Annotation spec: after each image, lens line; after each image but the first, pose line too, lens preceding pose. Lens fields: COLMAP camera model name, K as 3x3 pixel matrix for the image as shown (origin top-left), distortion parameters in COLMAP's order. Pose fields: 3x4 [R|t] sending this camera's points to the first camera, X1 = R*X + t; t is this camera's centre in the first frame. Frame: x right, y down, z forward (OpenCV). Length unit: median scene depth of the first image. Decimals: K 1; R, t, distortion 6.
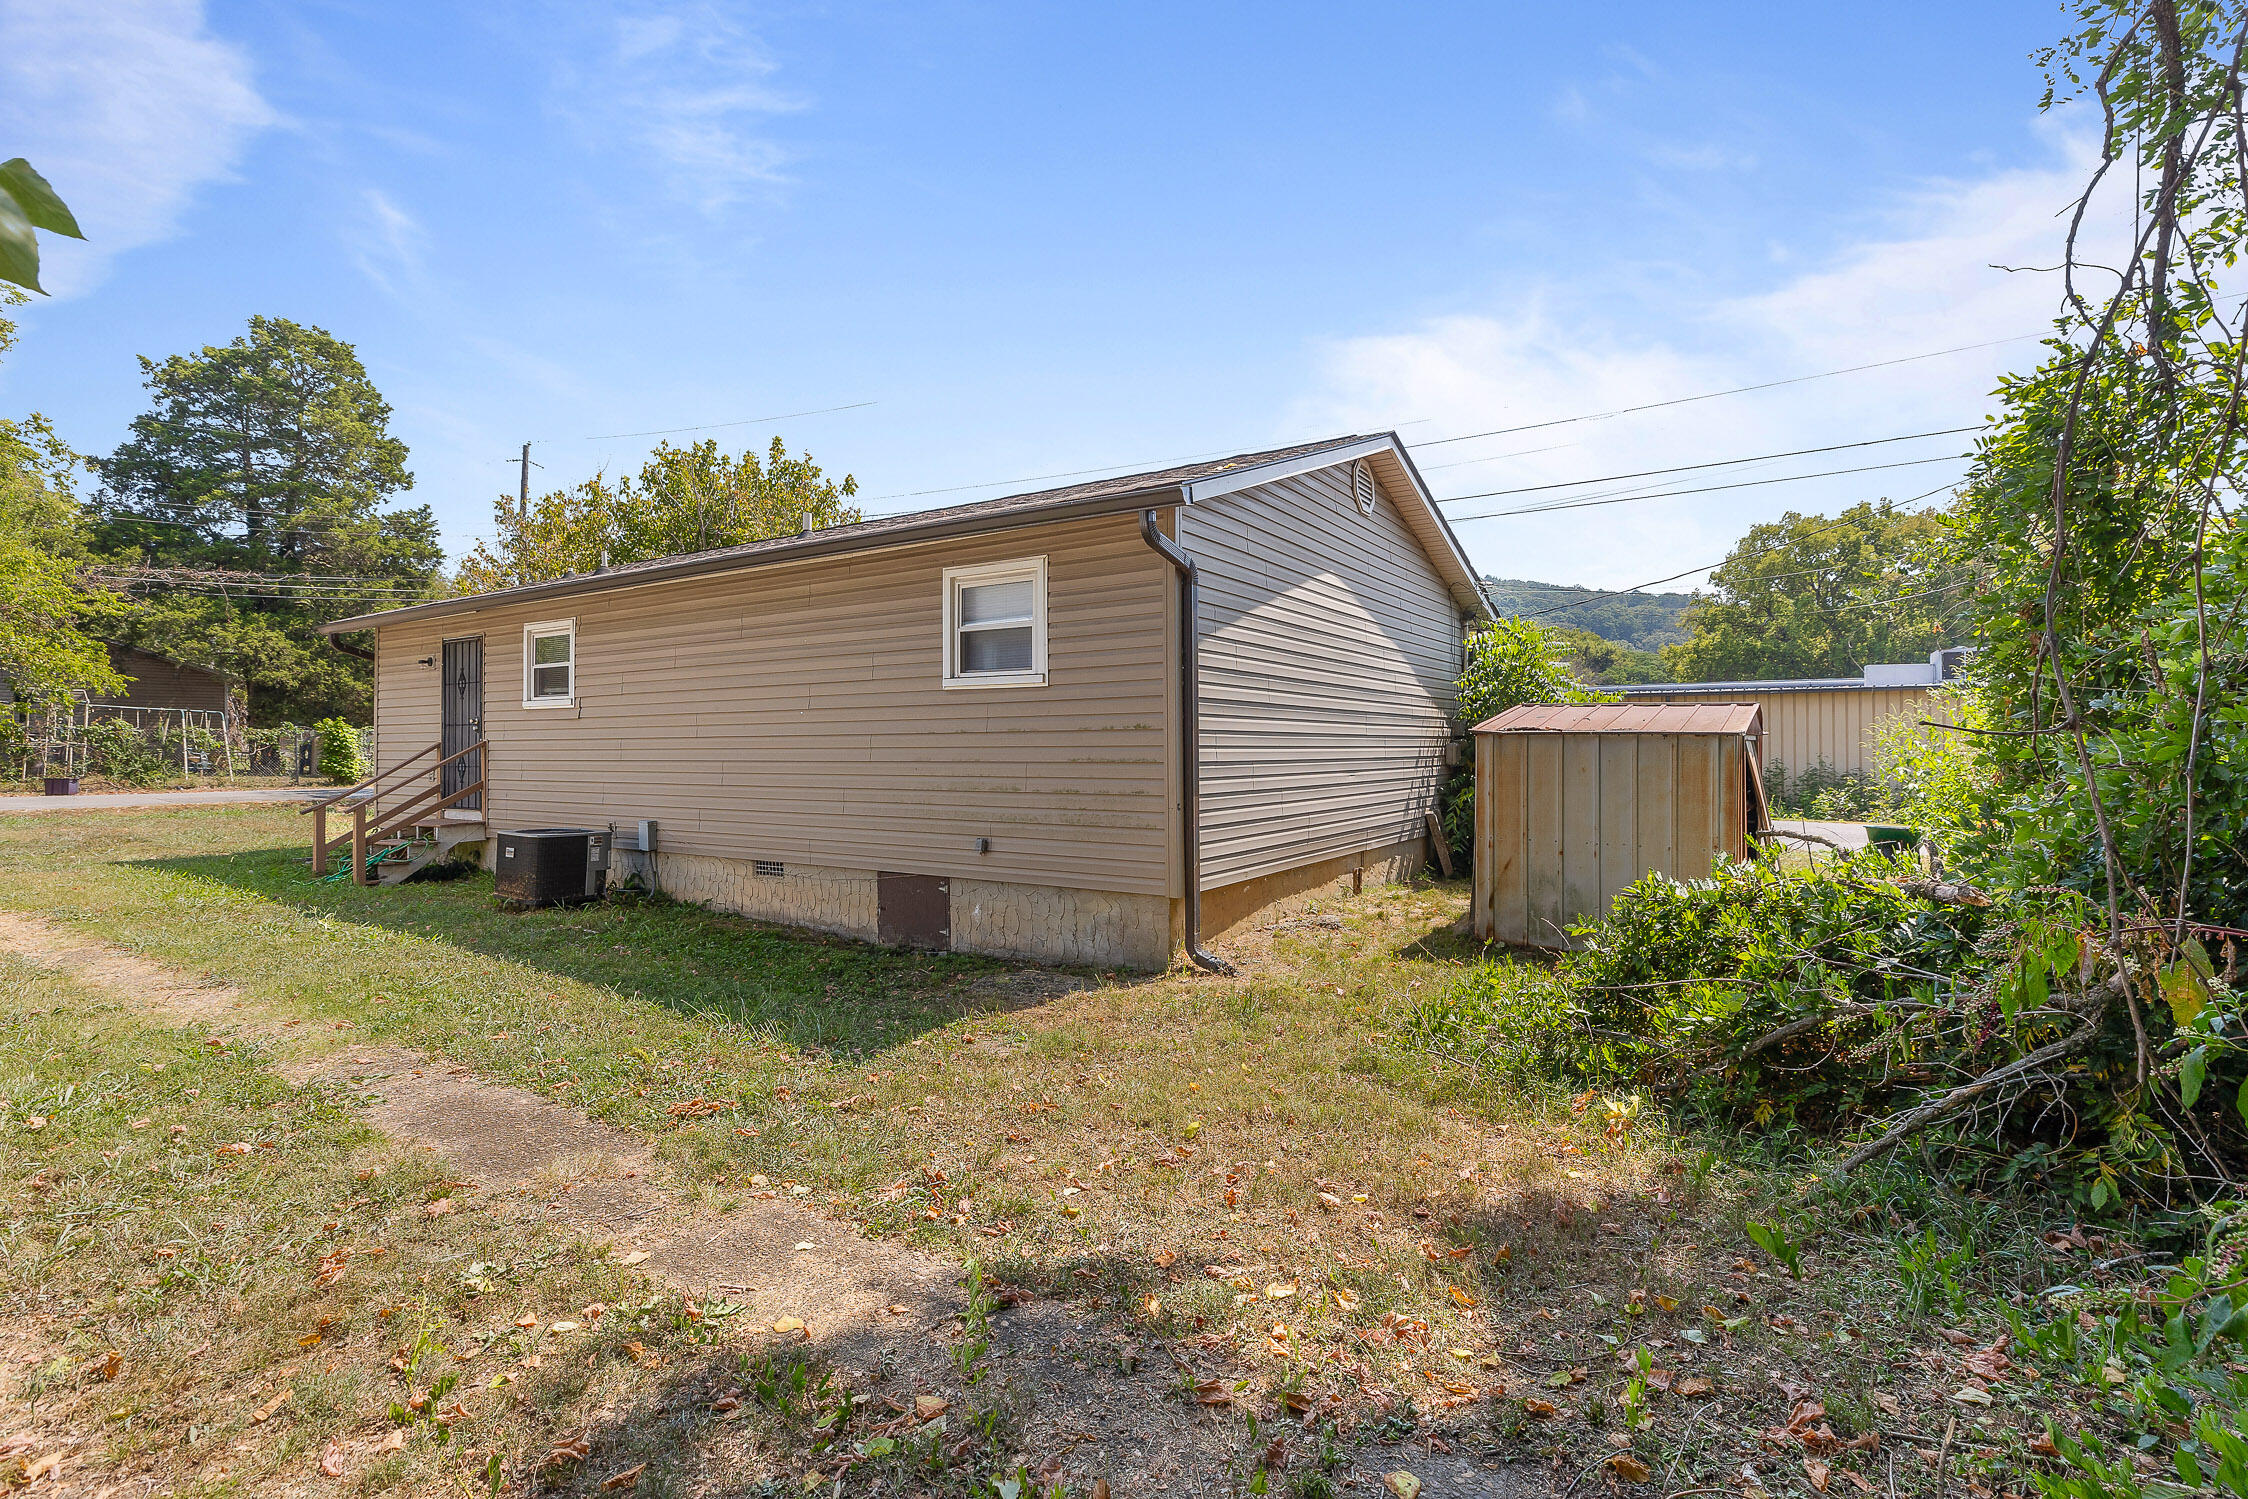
lens RADIAL K [[1038.7, 0, 1142.3], [0, 1038.7, 730.7], [0, 0, 1]] dist [0.004807, 0.000029]
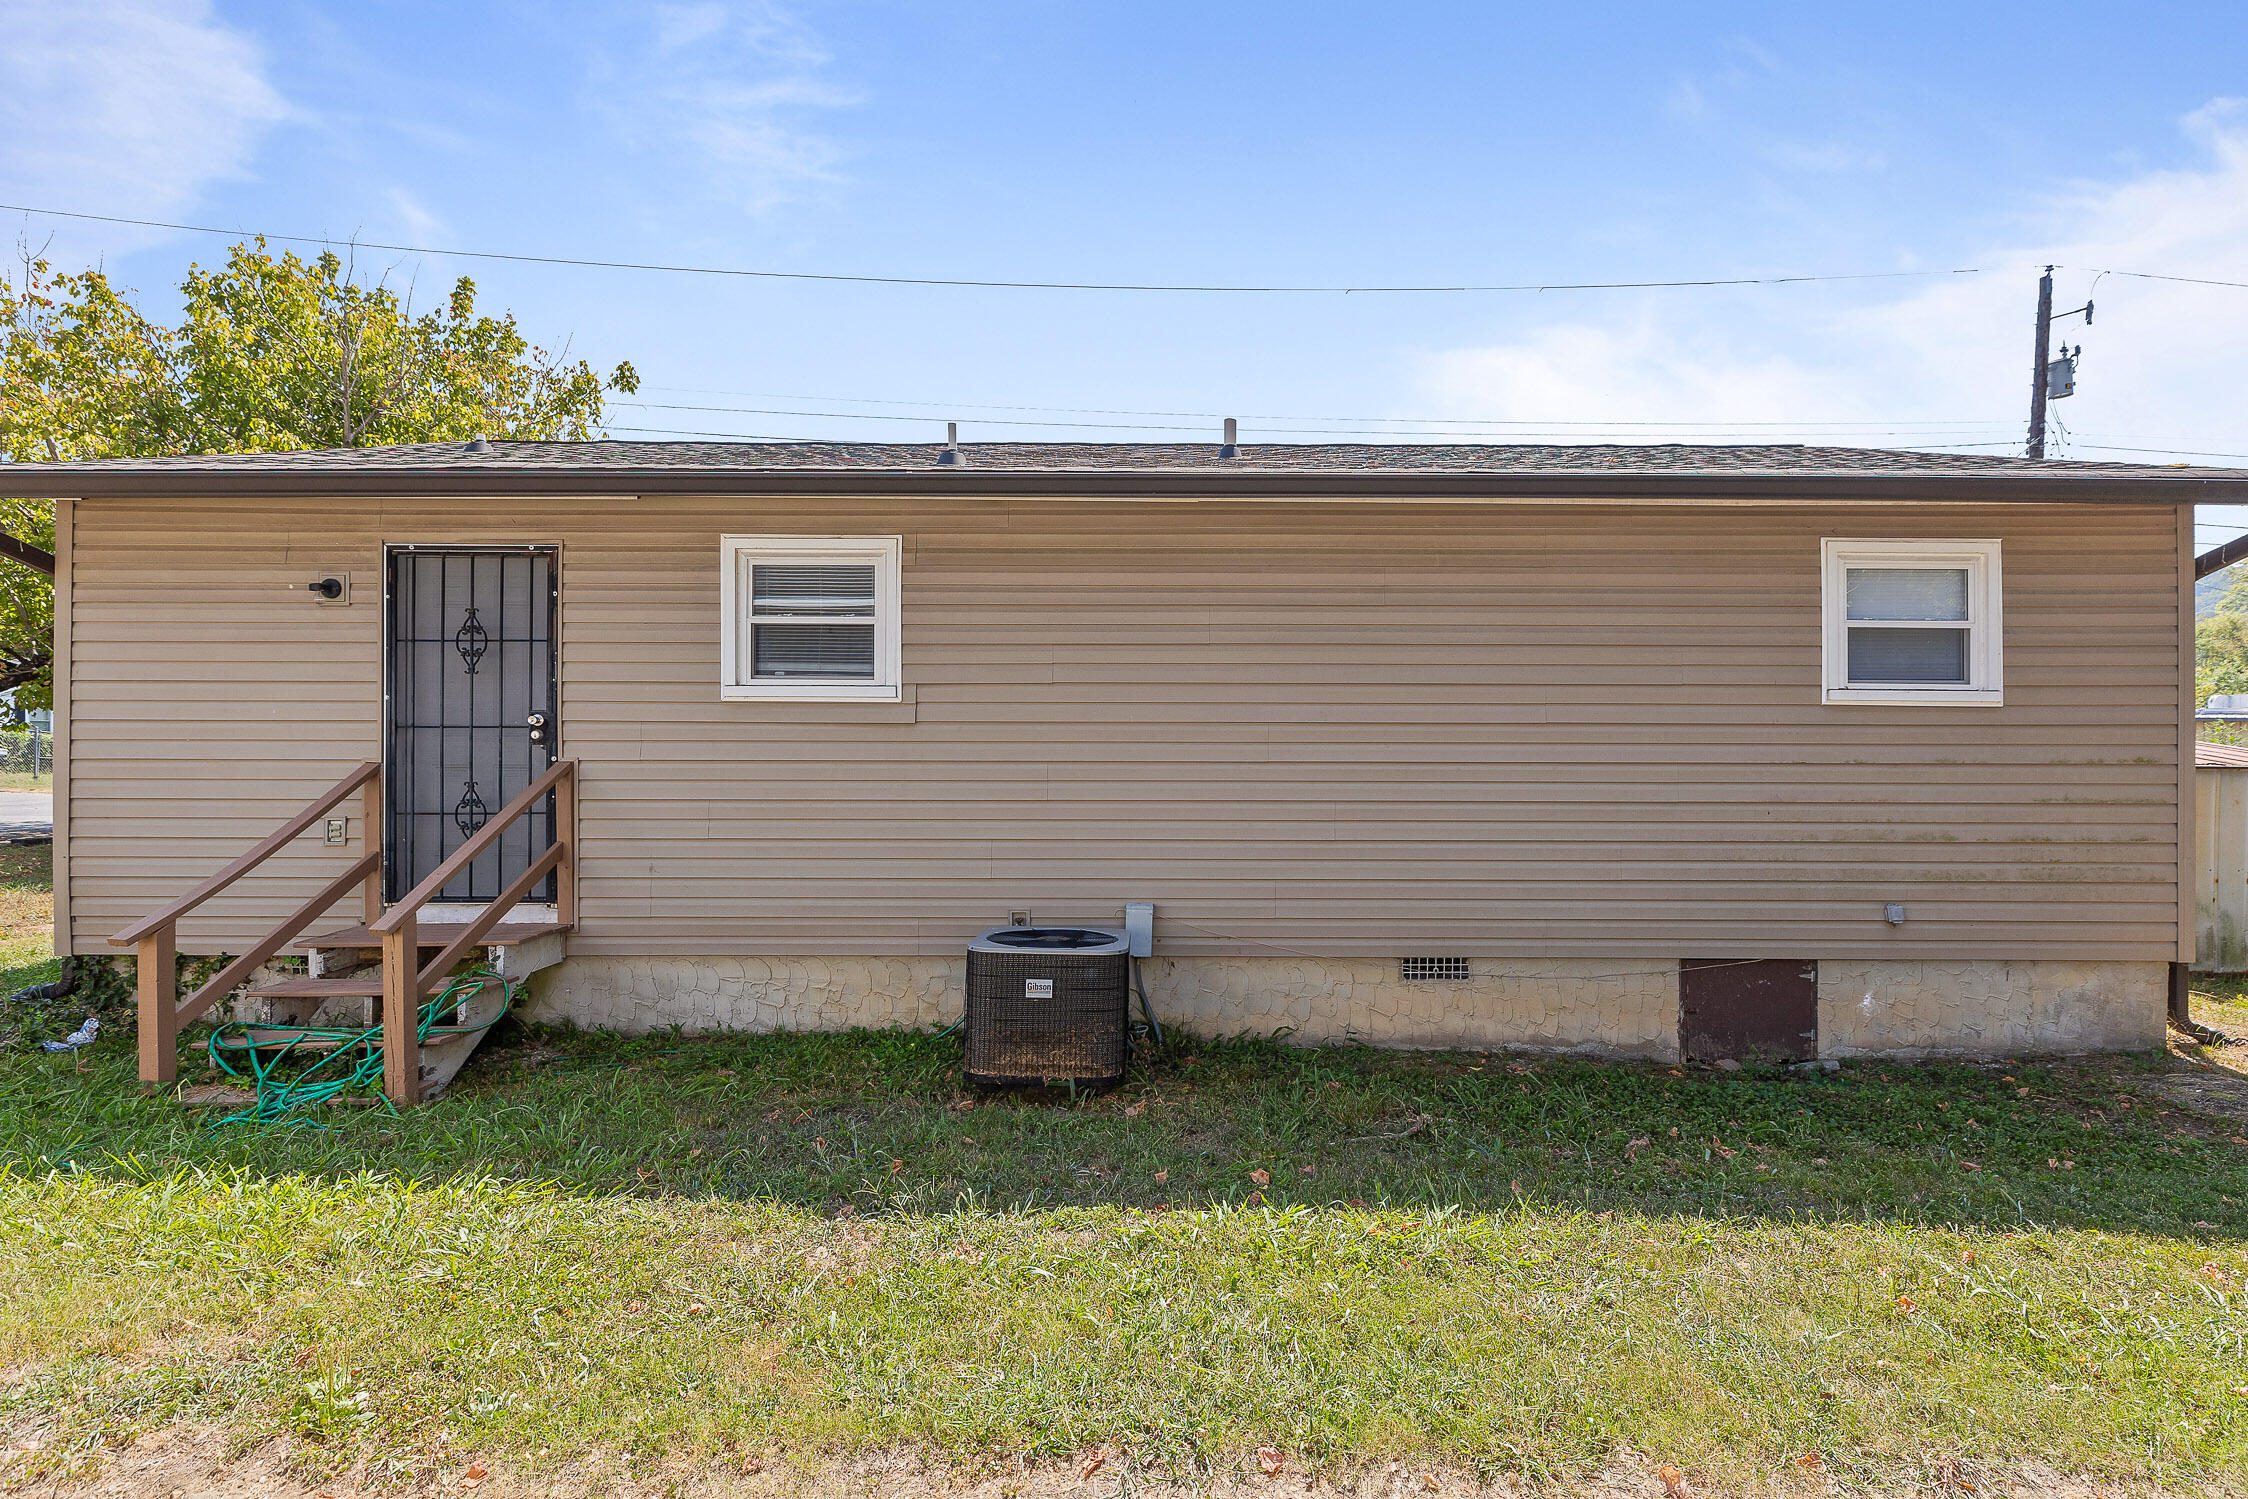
lens RADIAL K [[1038.7, 0, 1135.3], [0, 1038.7, 748.2], [0, 0, 1]] dist [0.004807, 0.000029]
pose [[0.838920, 0.009750, 0.544167, -0.947527], [-0.015535, 0.999861, 0.006035, -0.005166], [-0.544033, -0.013516, 0.838955, 0.616103]]
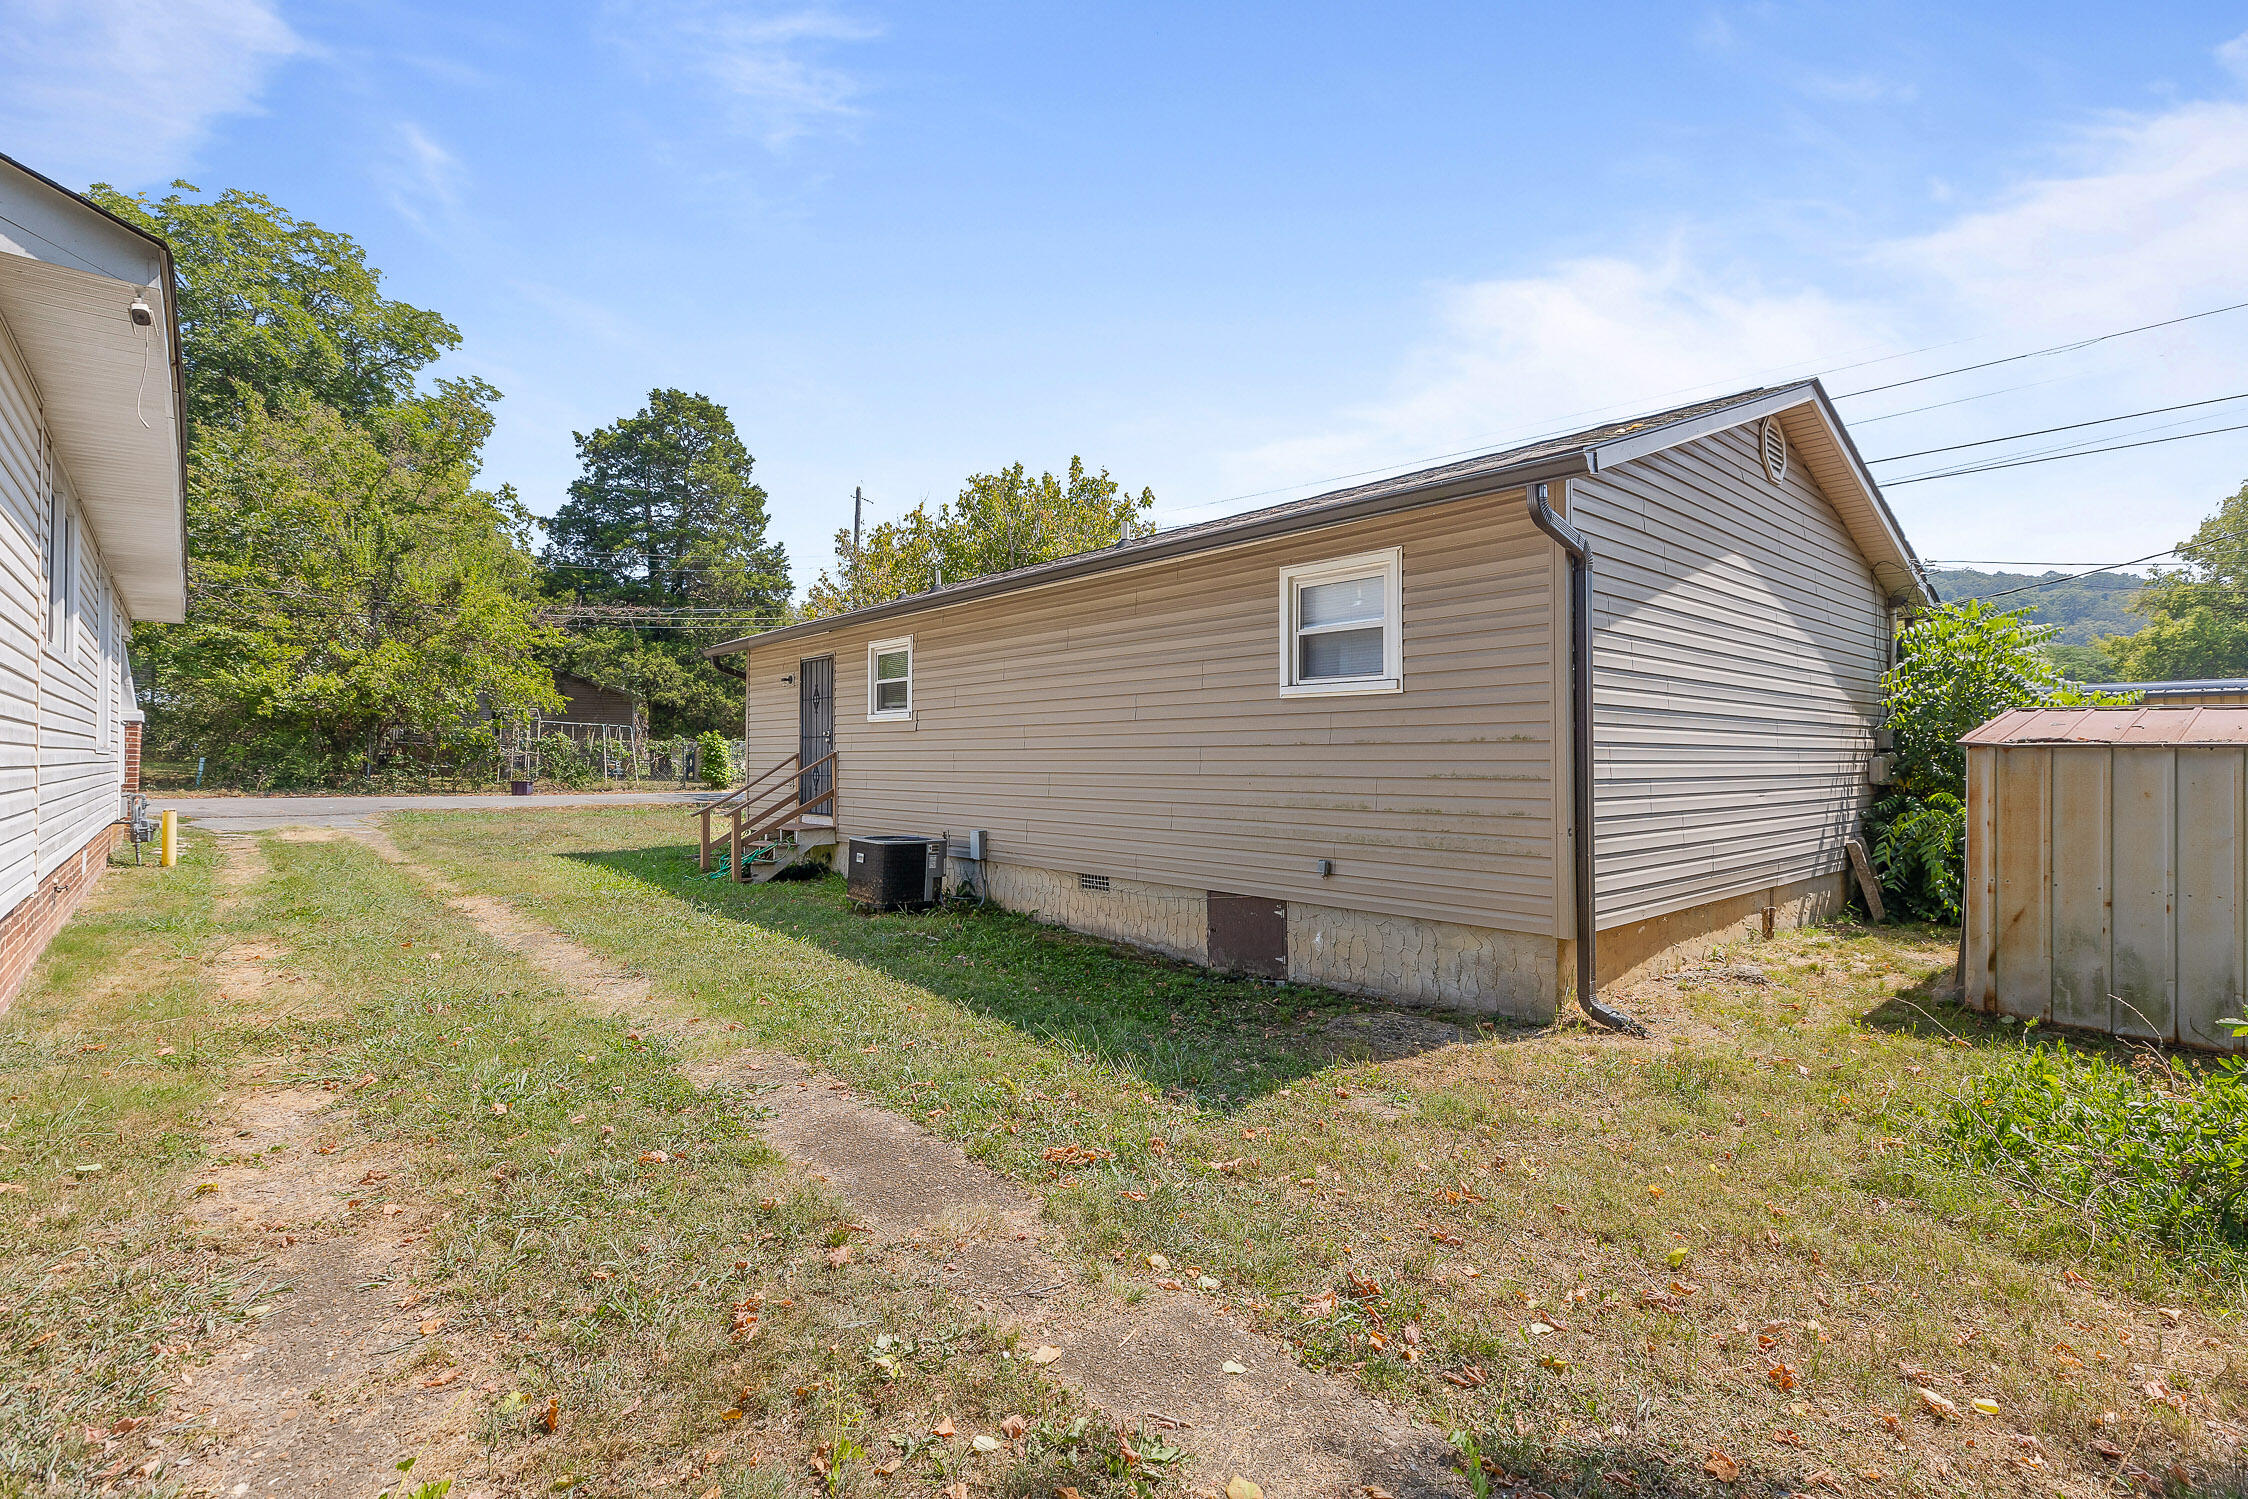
lens RADIAL K [[1038.7, 0, 1128.1], [0, 1038.7, 740.0], [0, 0, 1]] dist [0.004807, 0.000029]
pose [[0.962169, -0.000903, -0.272451, -0.065954], [0.000449, 0.999998, -0.001730, -0.000701], [0.272452, 0.001542, 0.962168, 0.066622]]
